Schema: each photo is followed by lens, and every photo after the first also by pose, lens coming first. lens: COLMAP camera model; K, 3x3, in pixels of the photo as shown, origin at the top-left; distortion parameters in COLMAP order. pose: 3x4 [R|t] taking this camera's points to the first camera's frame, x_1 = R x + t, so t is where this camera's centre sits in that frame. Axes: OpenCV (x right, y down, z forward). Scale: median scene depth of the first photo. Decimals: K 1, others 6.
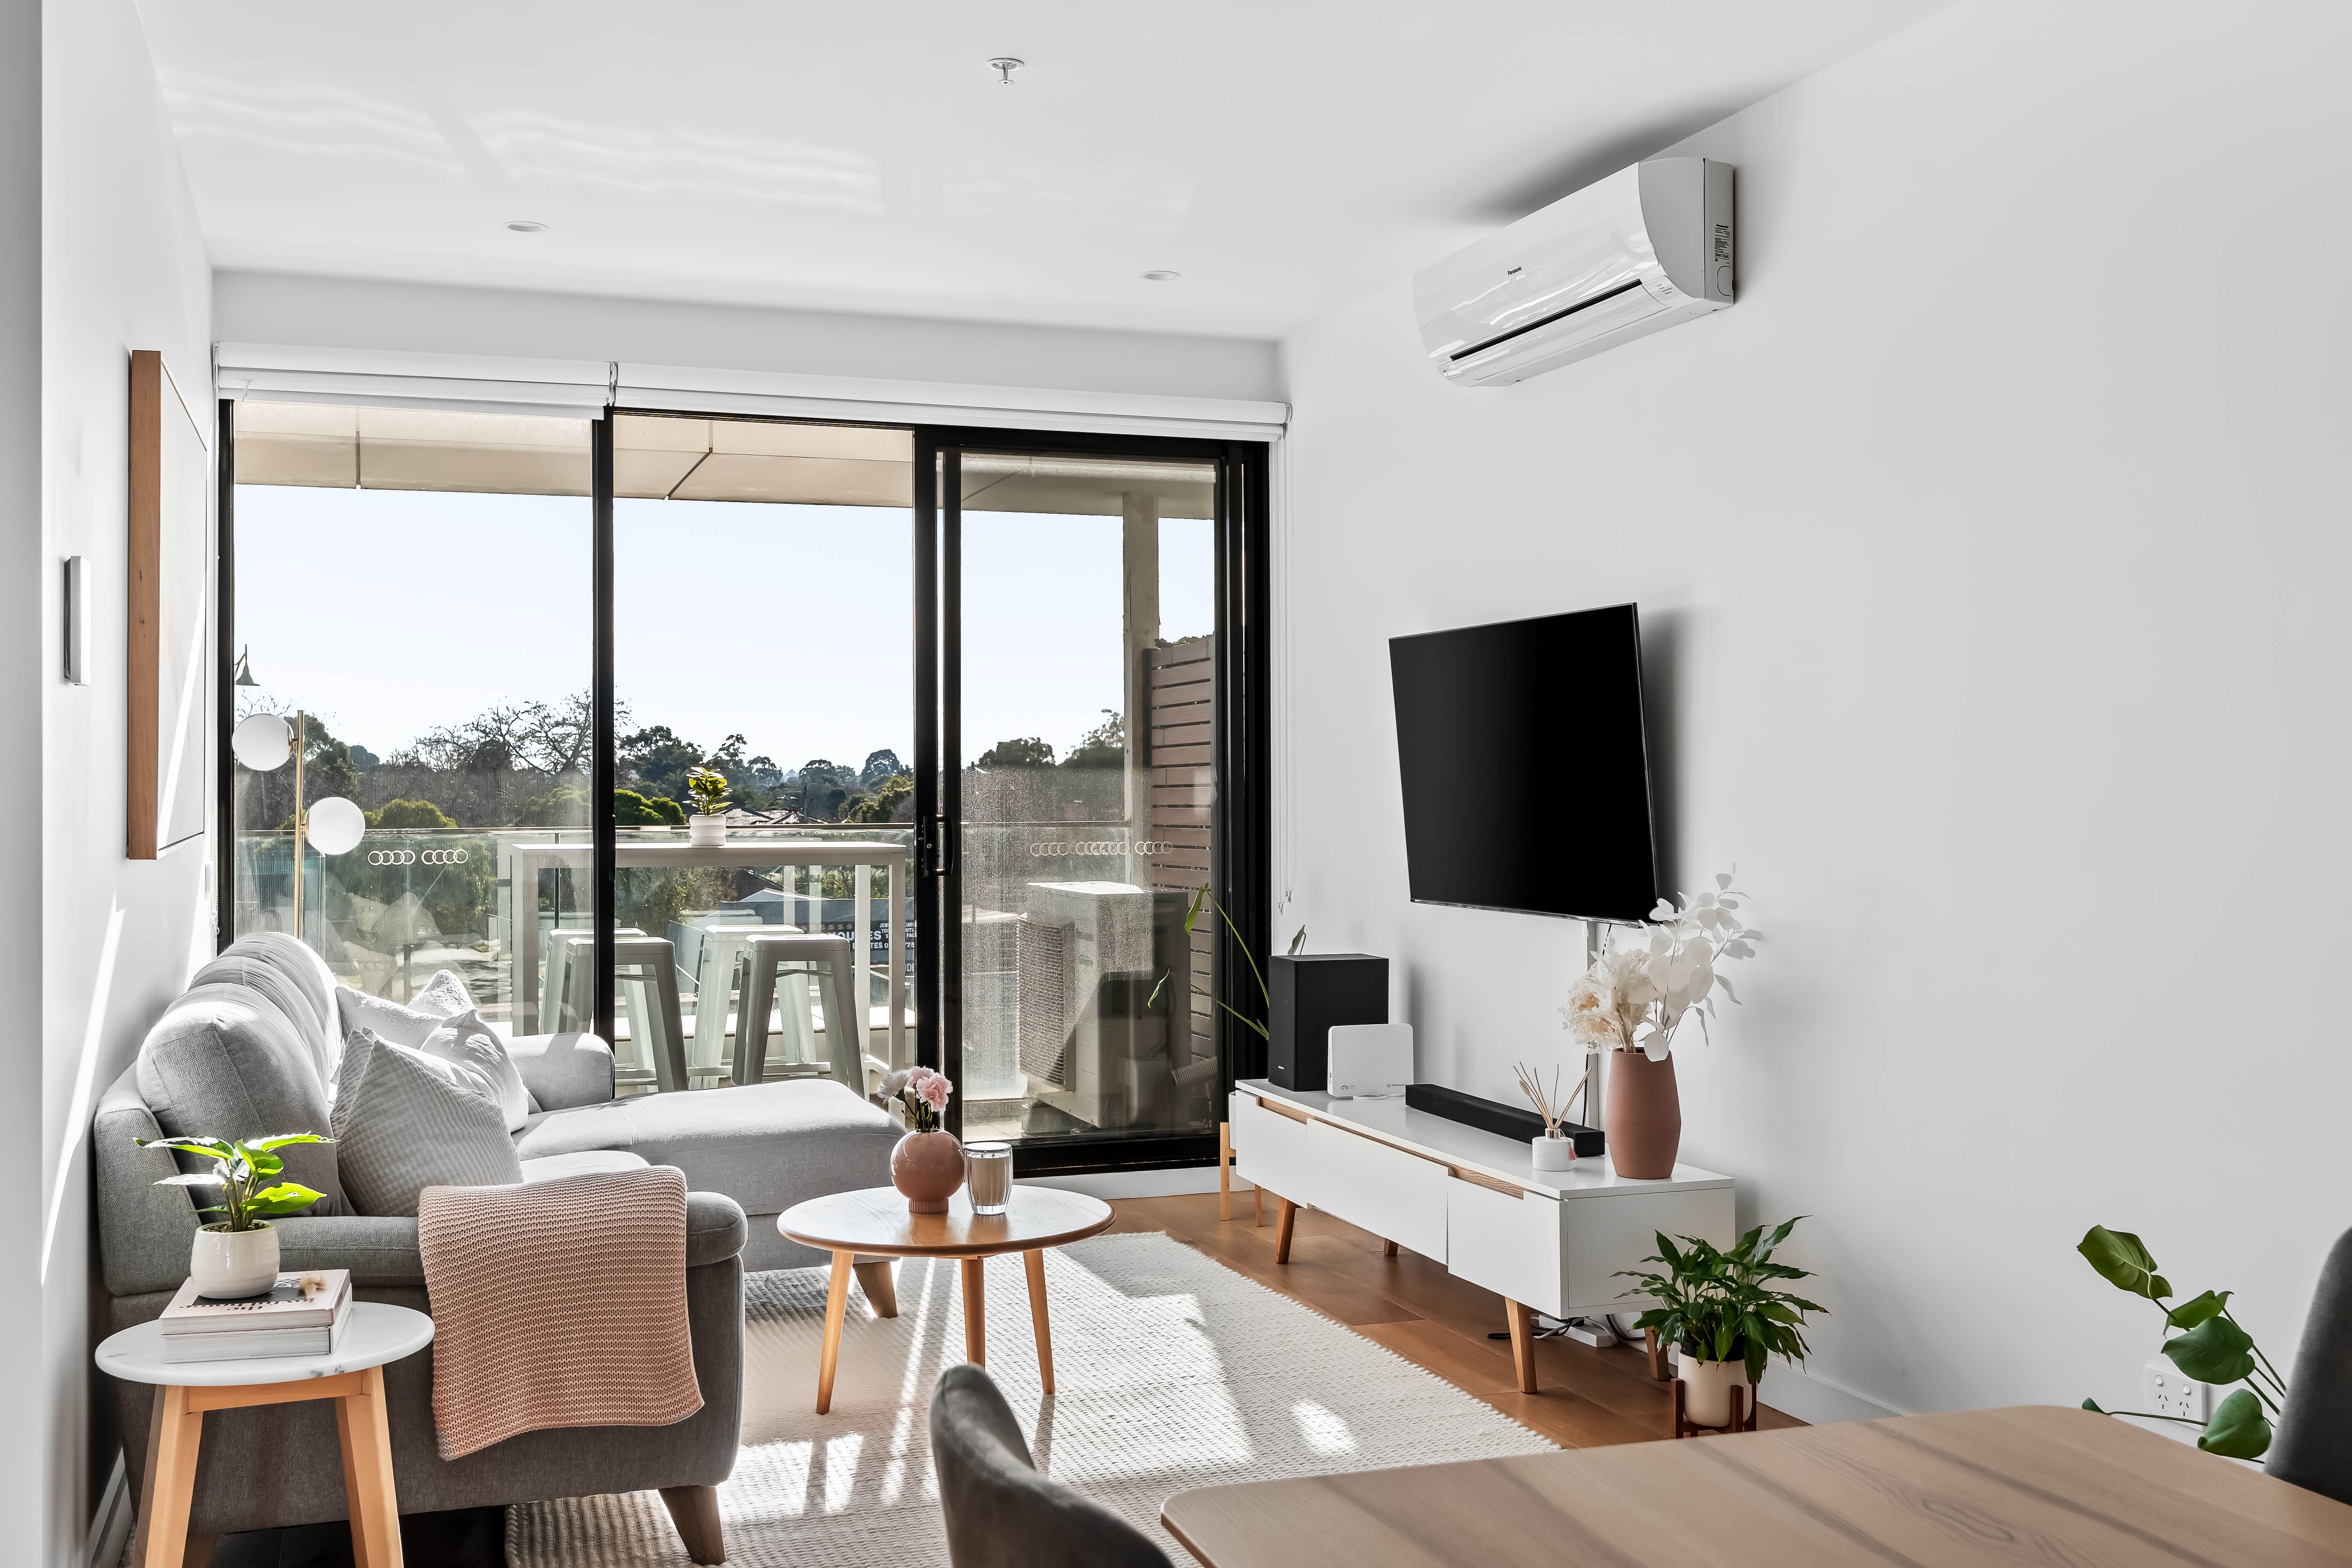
lens RADIAL K [[2333.7, 0, 1176.0], [0, 2333.7, 784.0], [0, 0, 1]] dist [-0.042209, -0.019080]
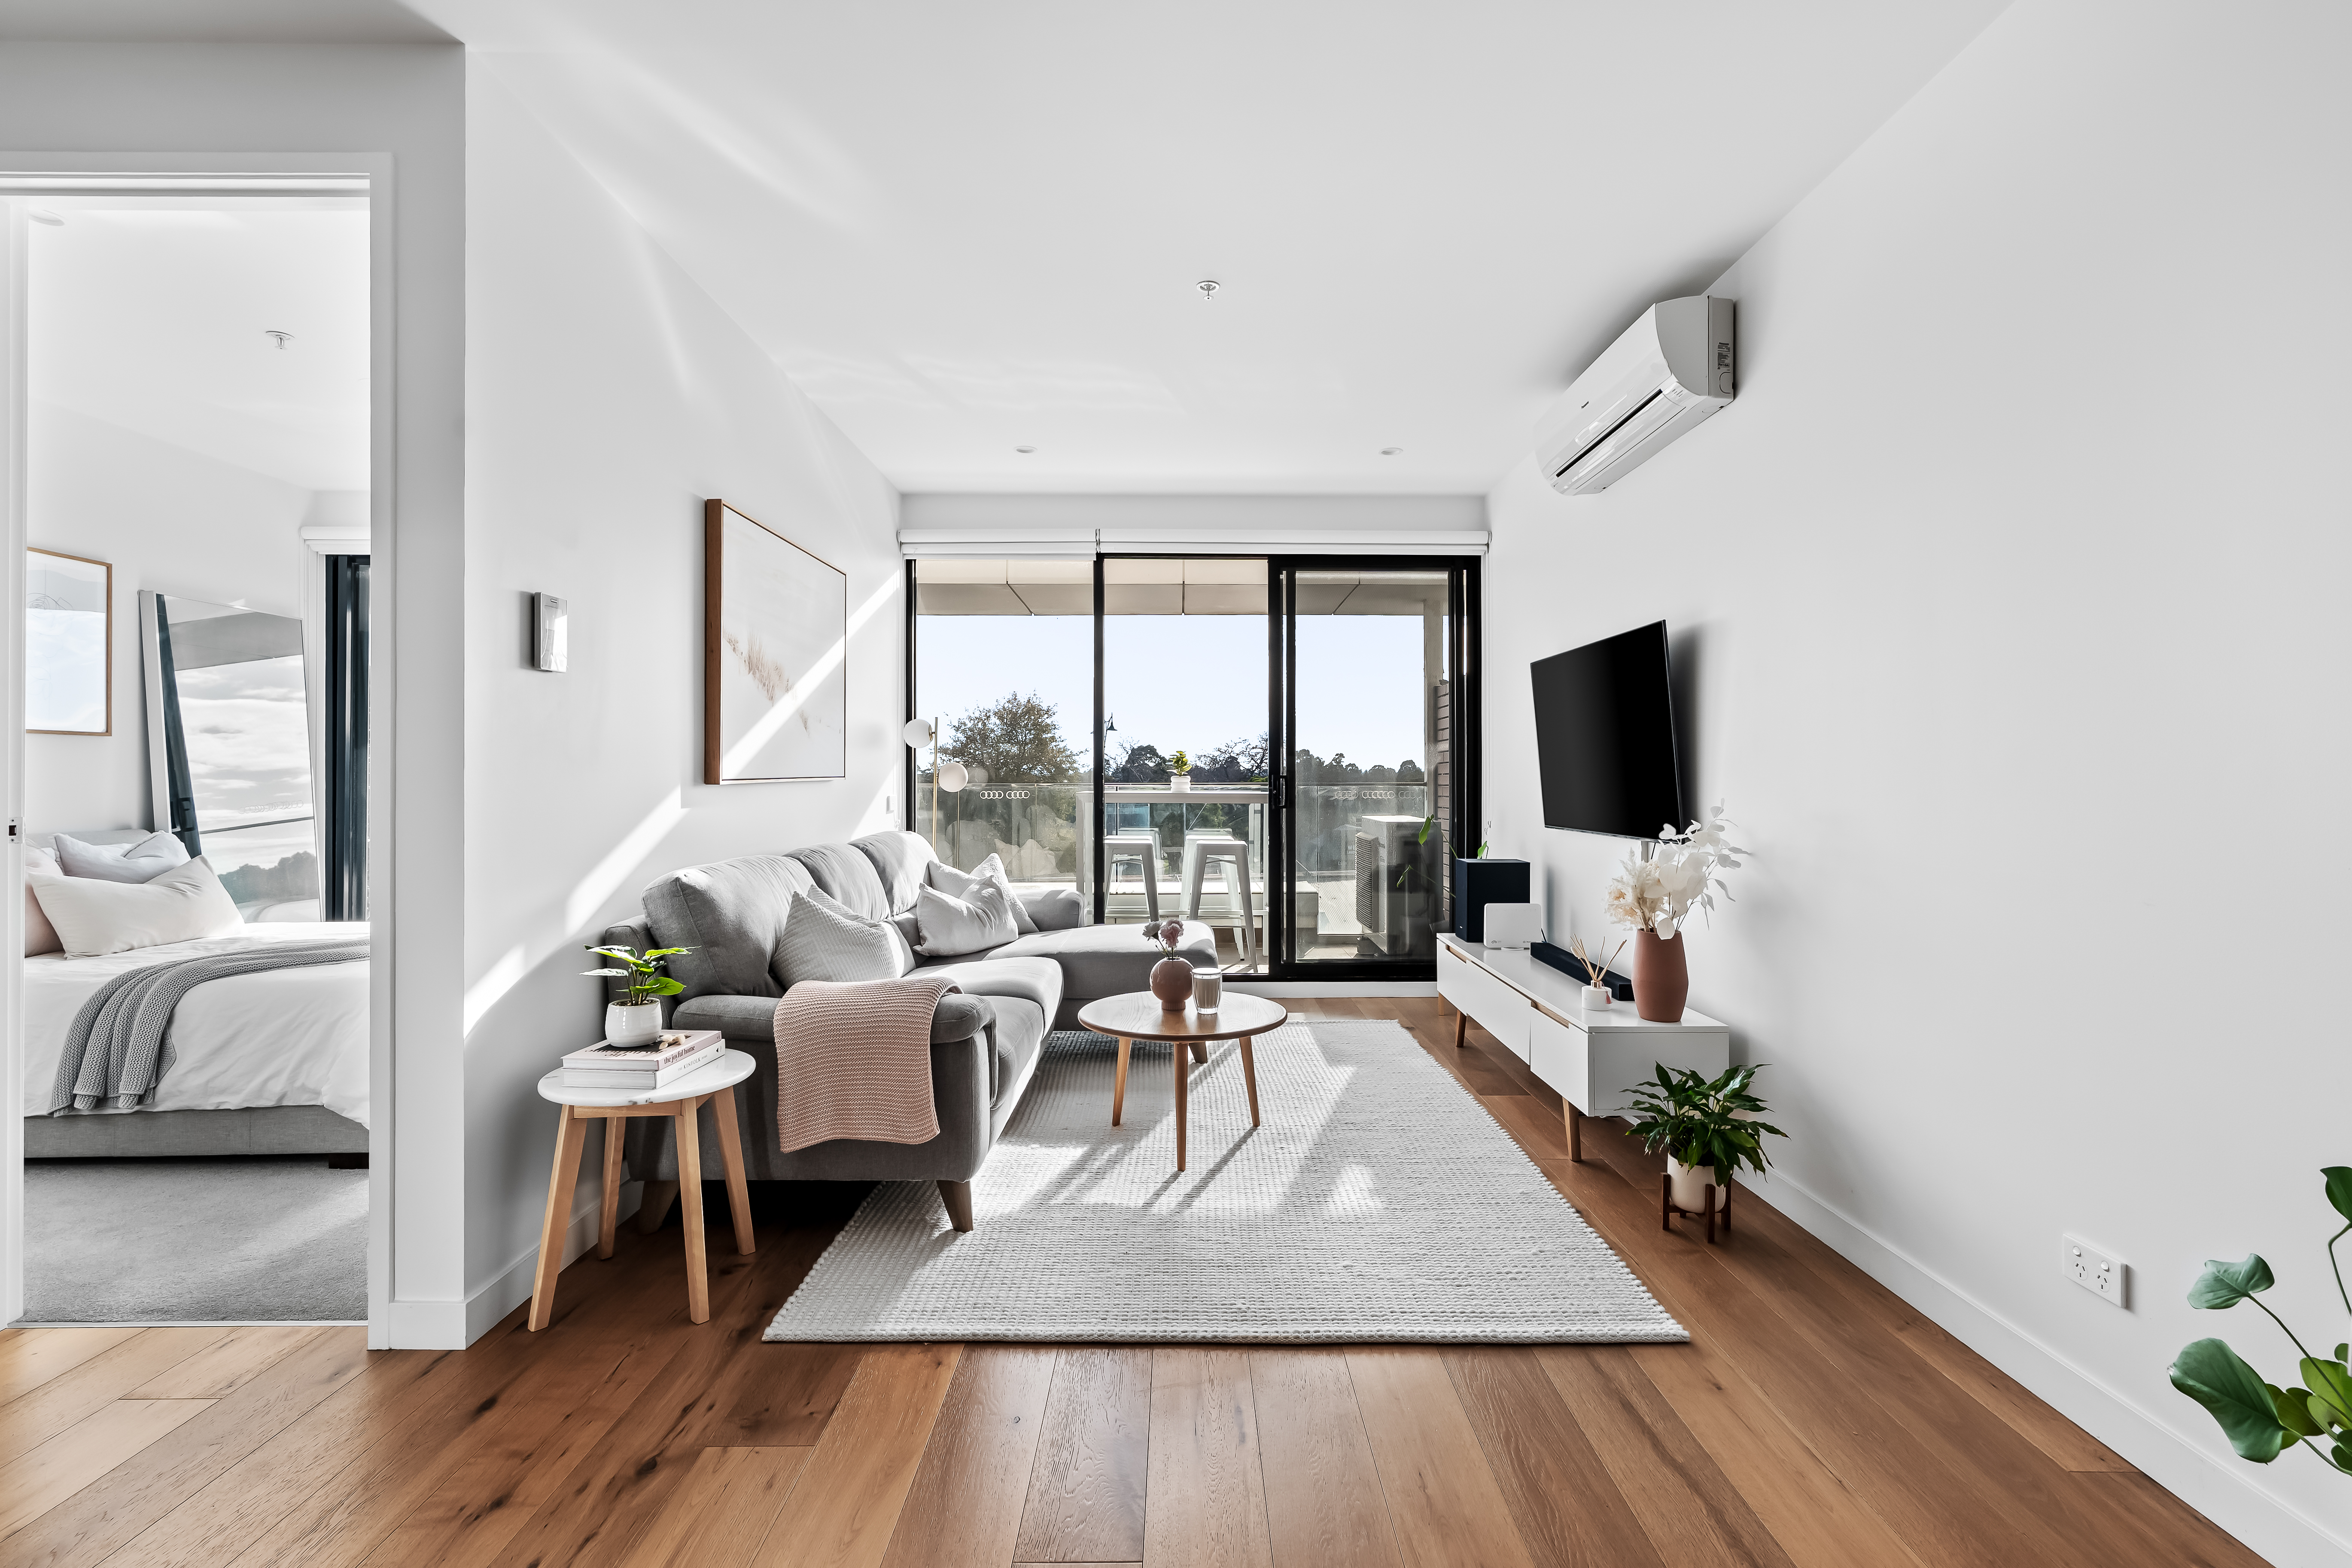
lens RADIAL K [[1083.5, 0, 1176.0], [0, 1083.5, 784.0], [0, 0, 1]] dist [-0.019200, 0.000337]
pose [[0.942573, 0.004759, -0.333965, 0.135642], [-0.002350, 0.999968, 0.007617, 0.019495], [0.333991, -0.006394, 0.942555, 0.267567]]
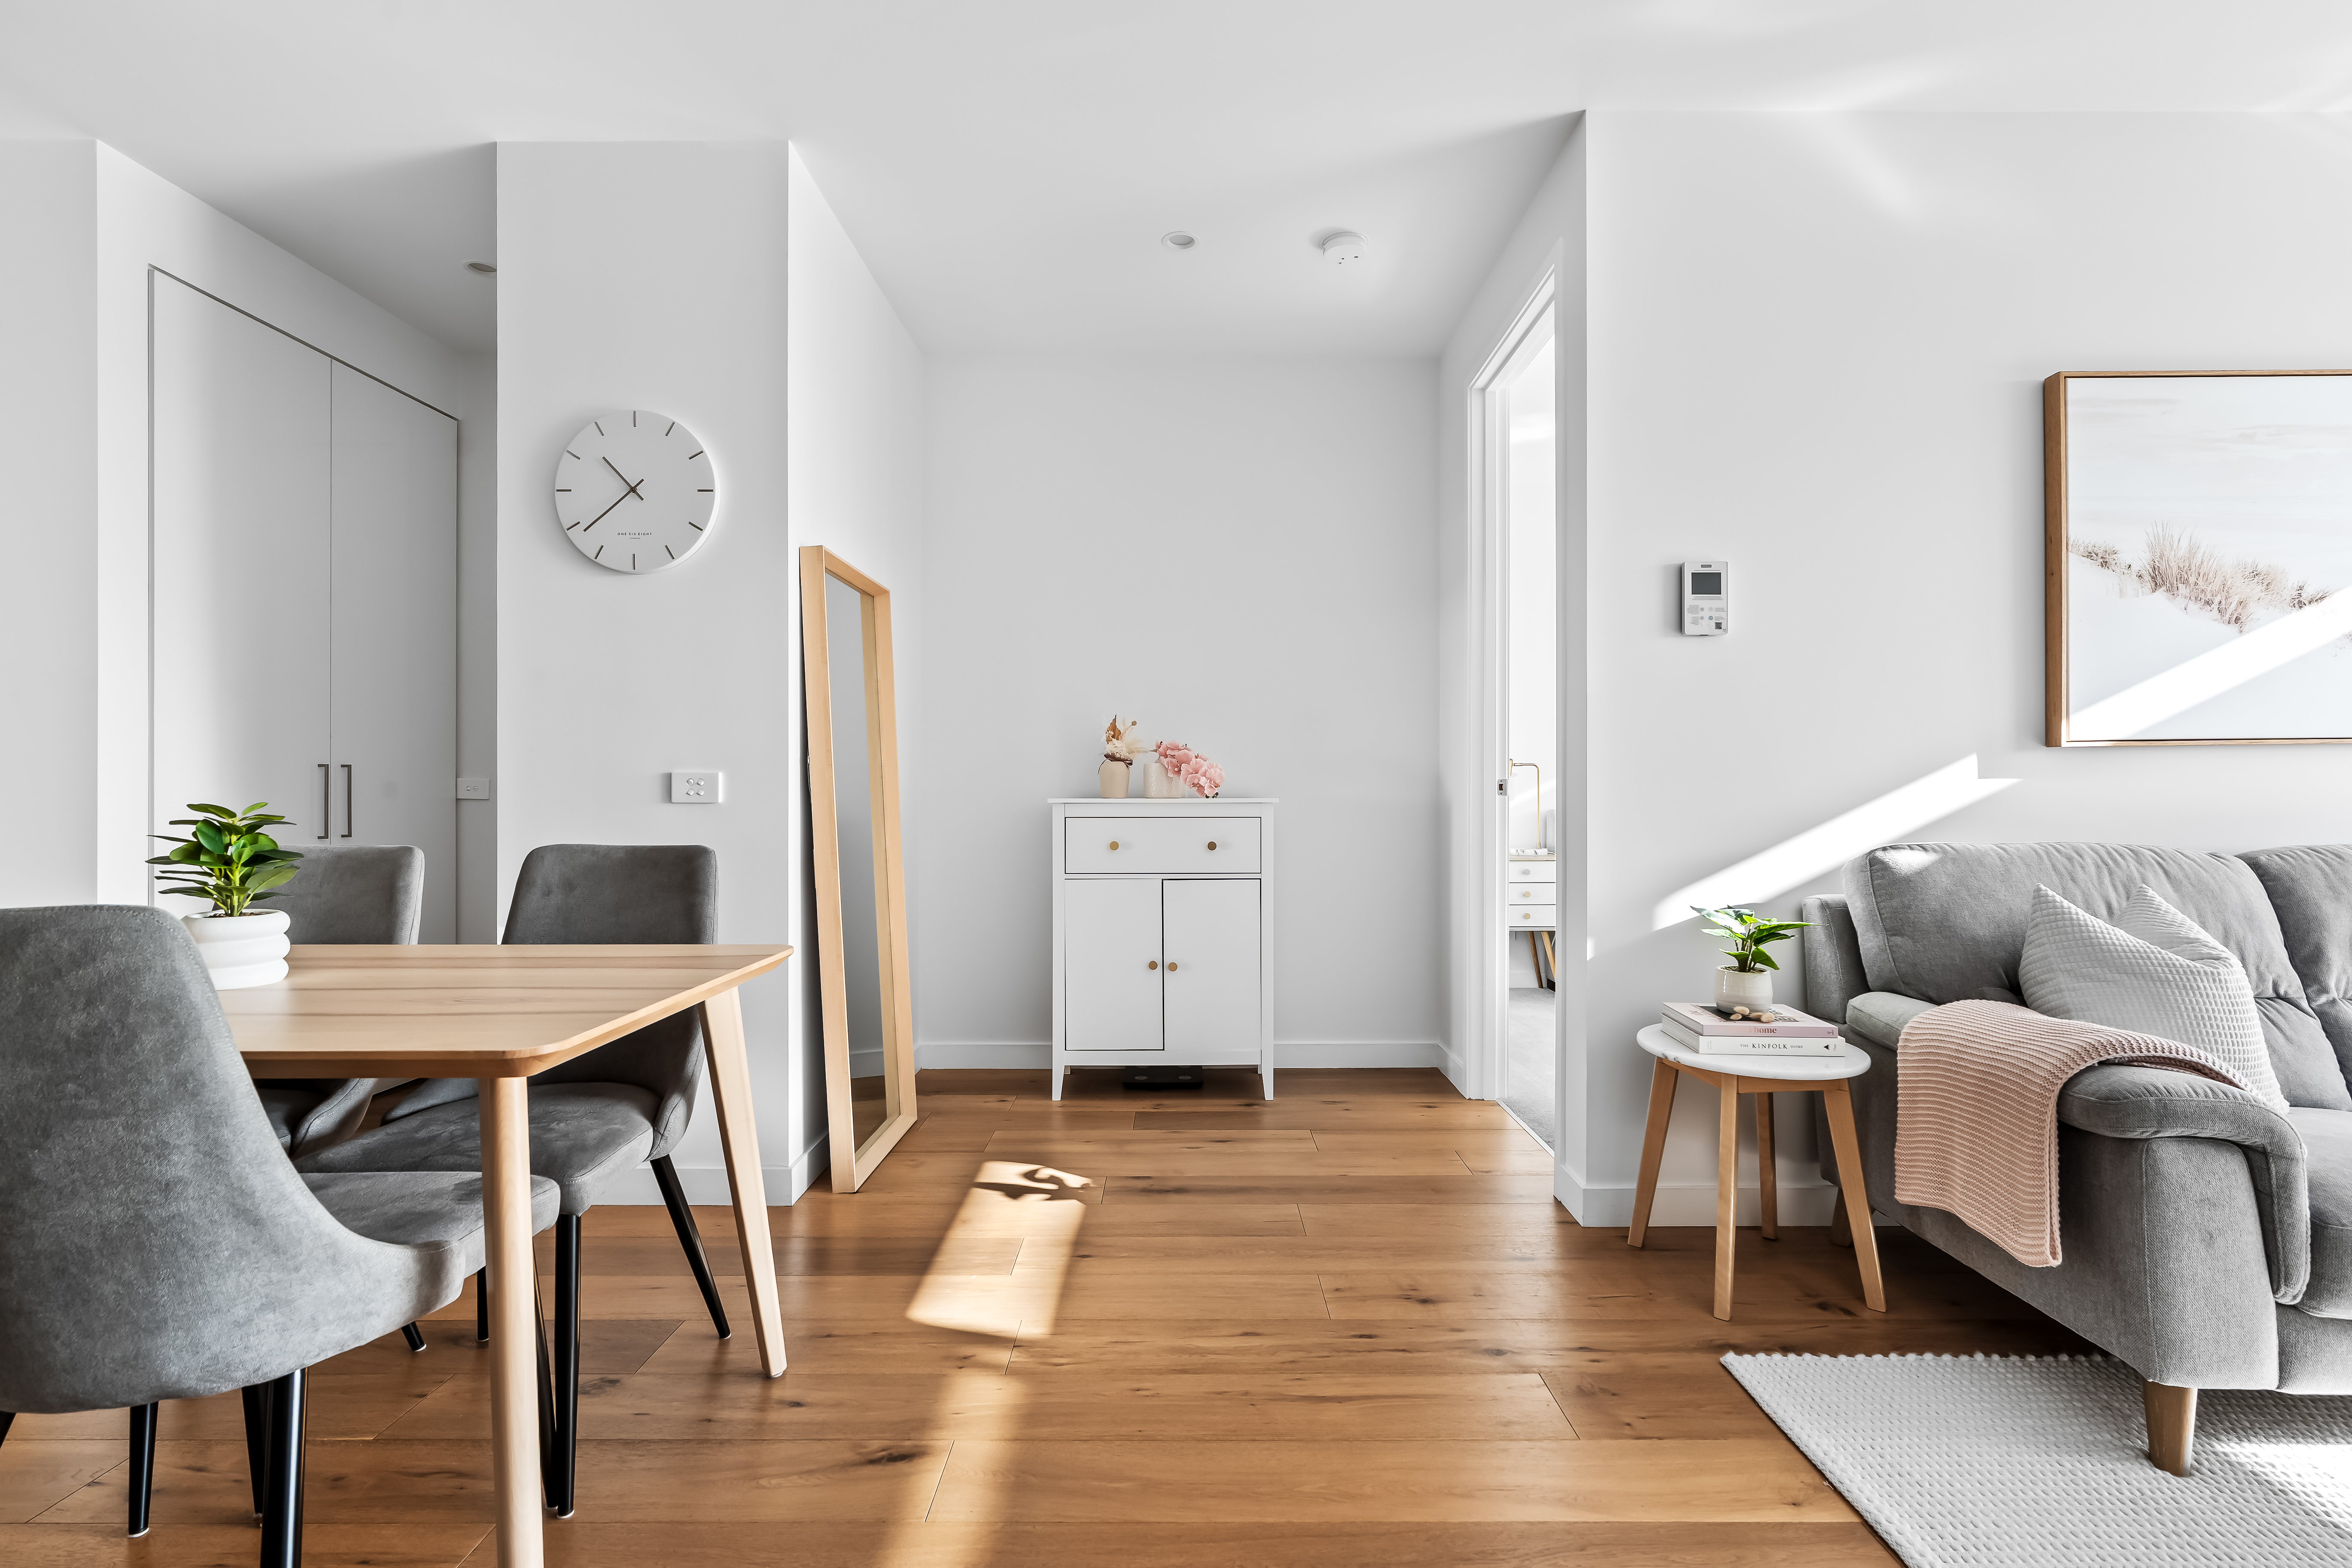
lens RADIAL K [[1083.5, 0, 1176.0], [0, 1083.5, 784.0], [0, 0, 1]] dist [-0.019200, 0.000337]
pose [[-0.346178, 0.004447, -0.938158, 0.263825], [0.008080, 0.999966, 0.001759, 0.039735], [0.938134, -0.006972, -0.346202, 0.581718]]
